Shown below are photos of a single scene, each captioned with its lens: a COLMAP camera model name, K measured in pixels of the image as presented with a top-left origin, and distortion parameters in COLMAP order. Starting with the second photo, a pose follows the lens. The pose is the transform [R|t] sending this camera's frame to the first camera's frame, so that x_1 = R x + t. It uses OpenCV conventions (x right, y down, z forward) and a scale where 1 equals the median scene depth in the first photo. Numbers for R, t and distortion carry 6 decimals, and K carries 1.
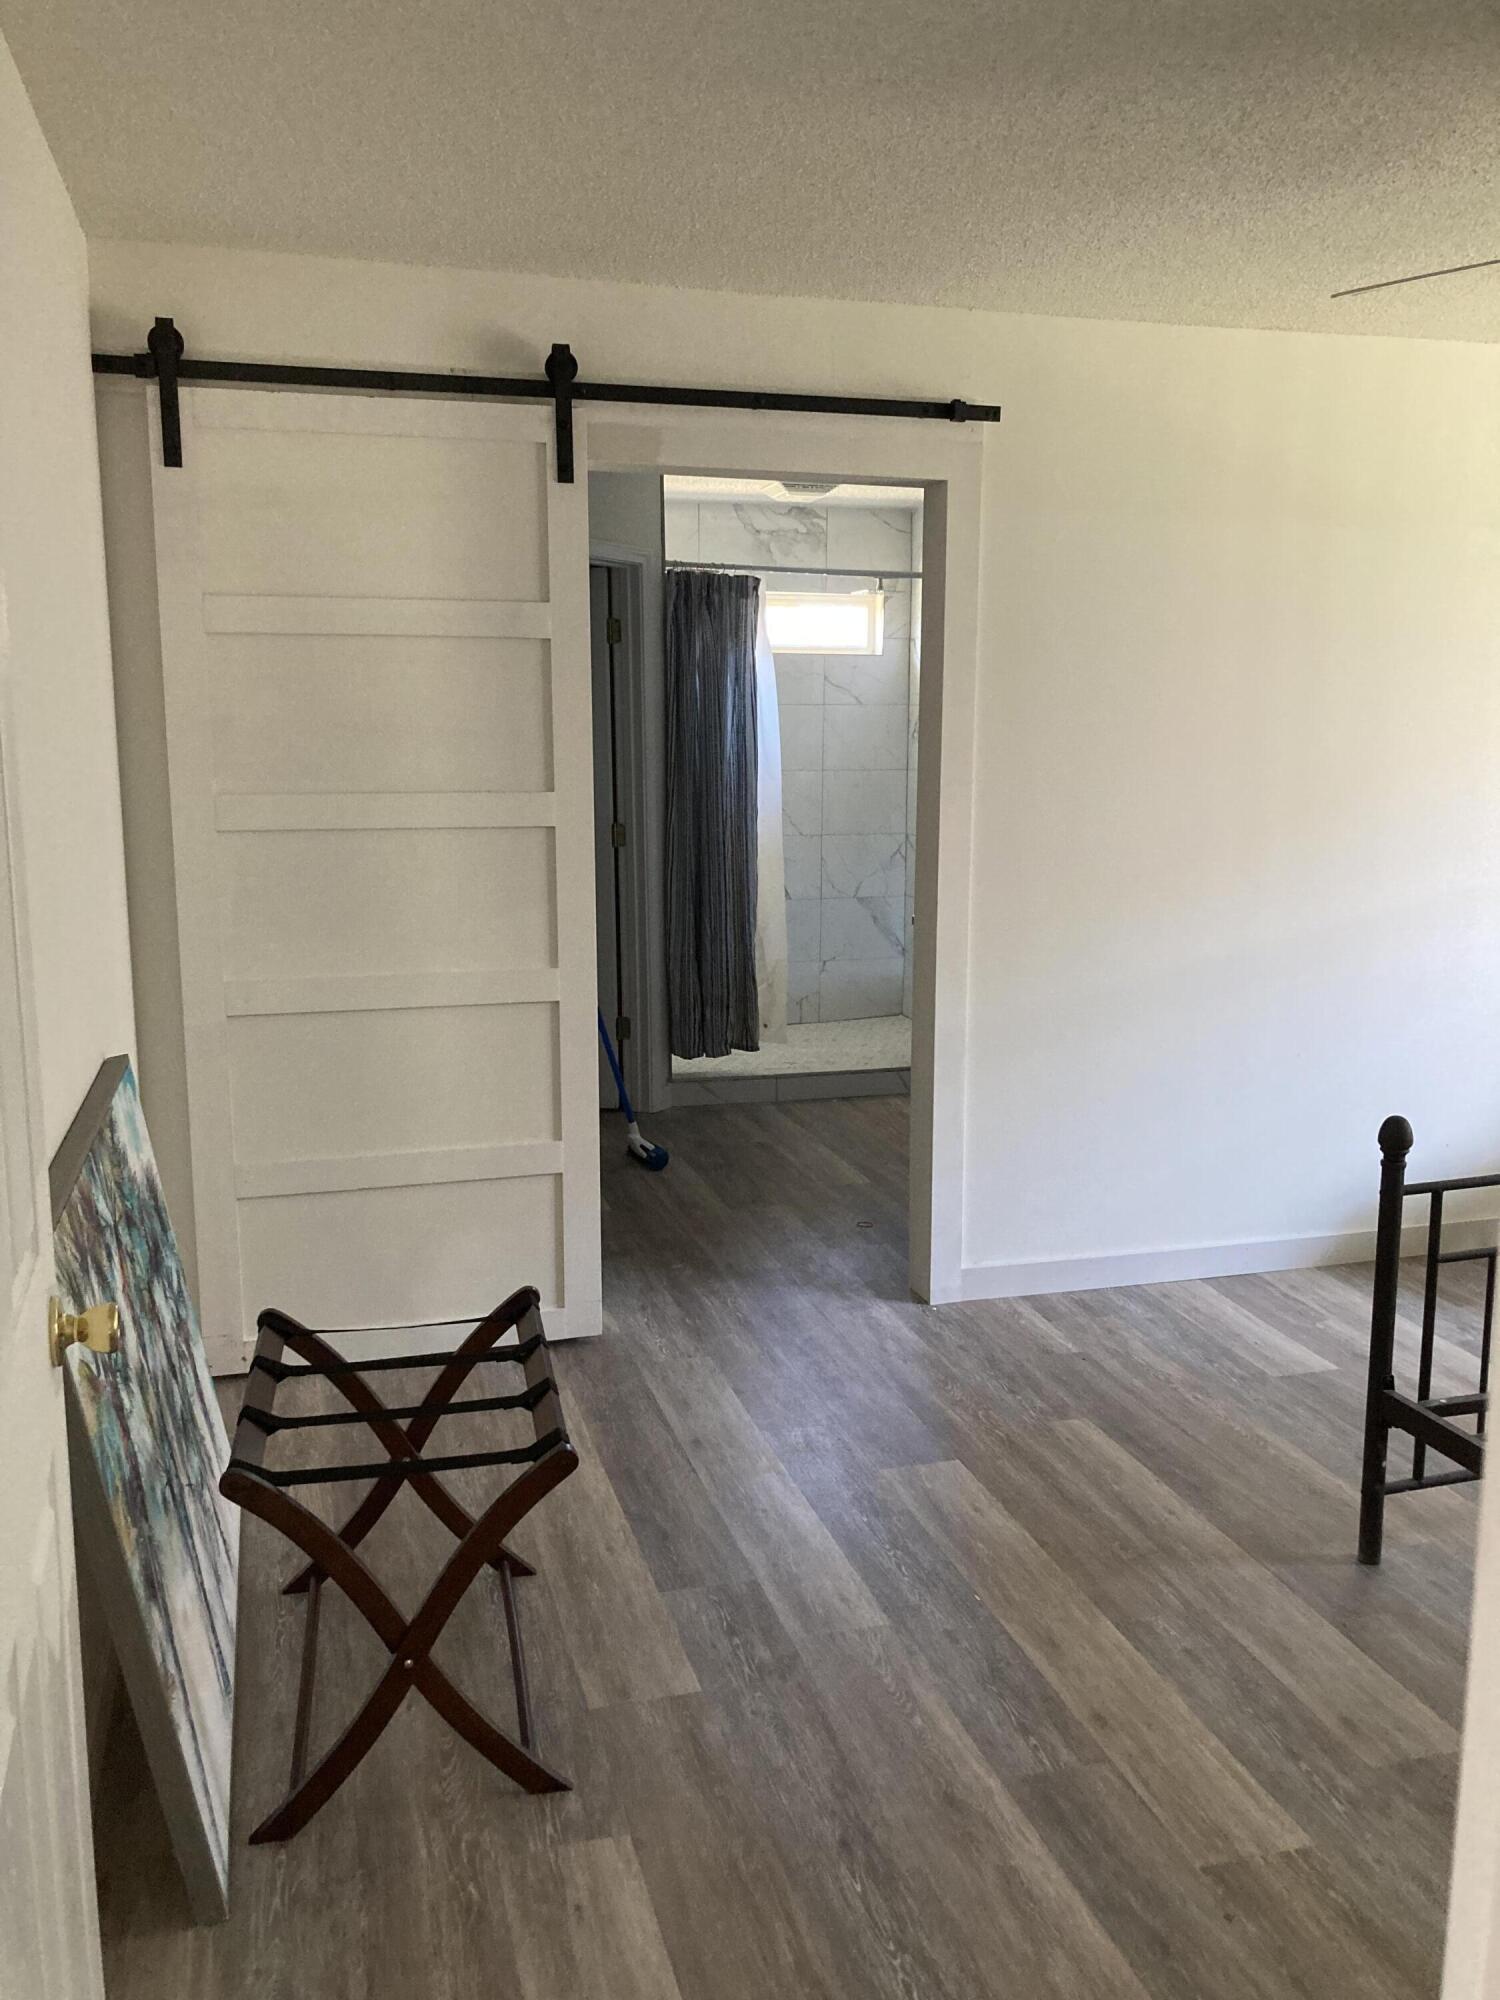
lens RADIAL K [[1640.2, 0, 747.9], [0, 1640.2, 1000.4], [0, 0, 1]] dist [0.005203, 0.010274]
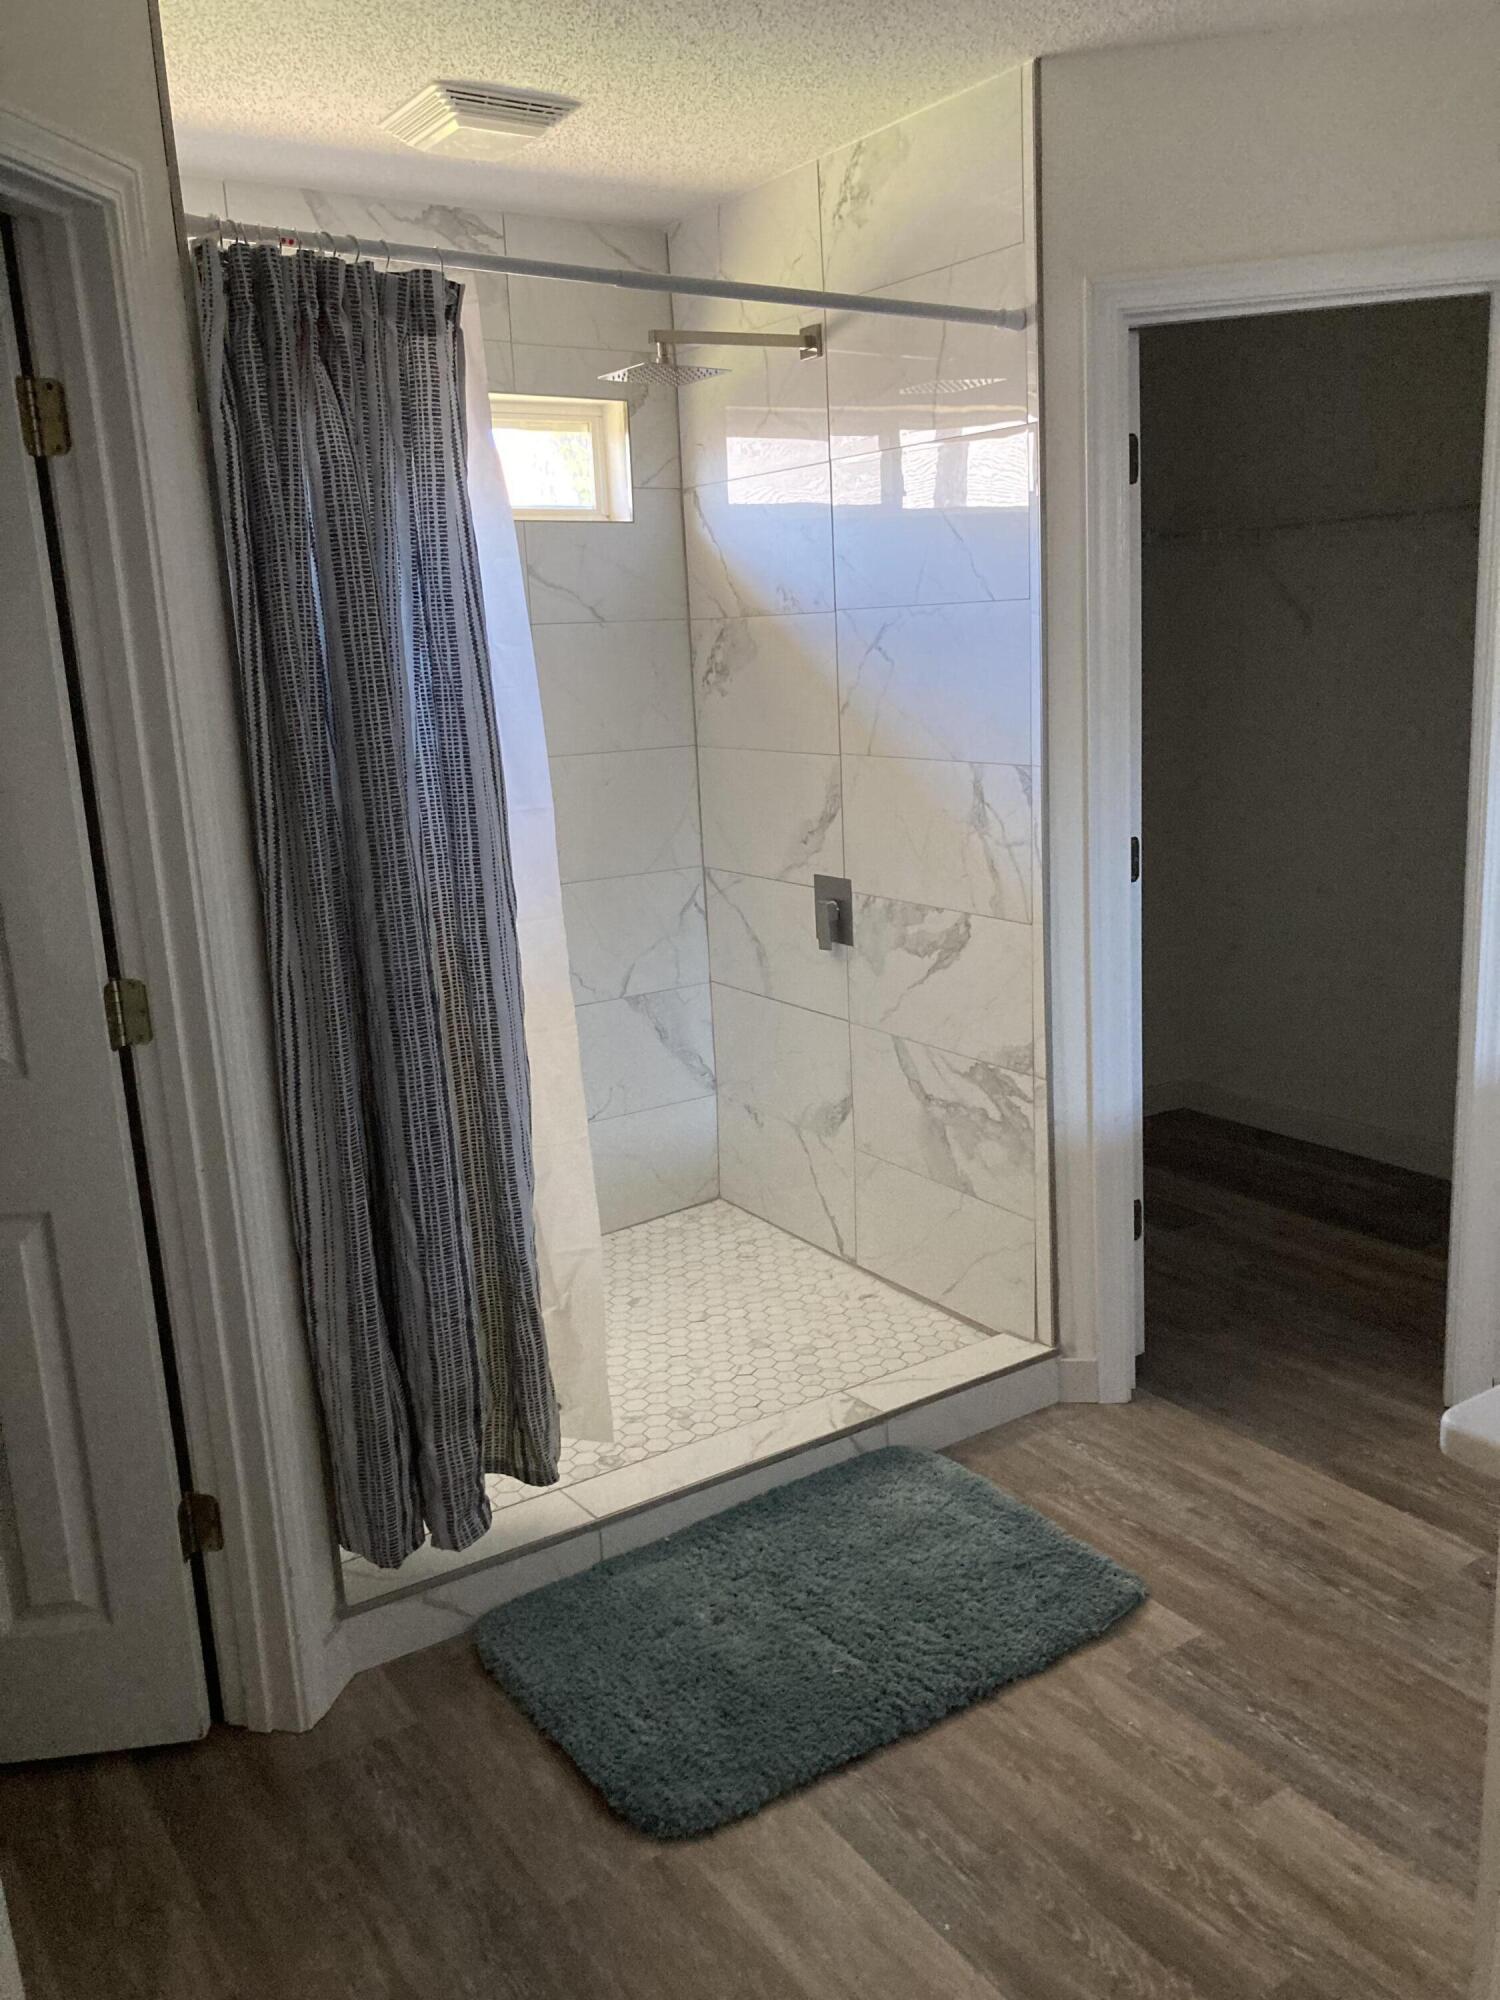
lens RADIAL K [[1640.2, 0, 825.7], [0, 1640.2, 993.3], [0, 0, 1]] dist [0.005203, 0.010274]
pose [[0.942101, -0.102227, 0.319367, -0.049881], [0.087718, 0.994365, 0.059528, -0.111899], [-0.323653, -0.028067, 0.945759, 0.615228]]
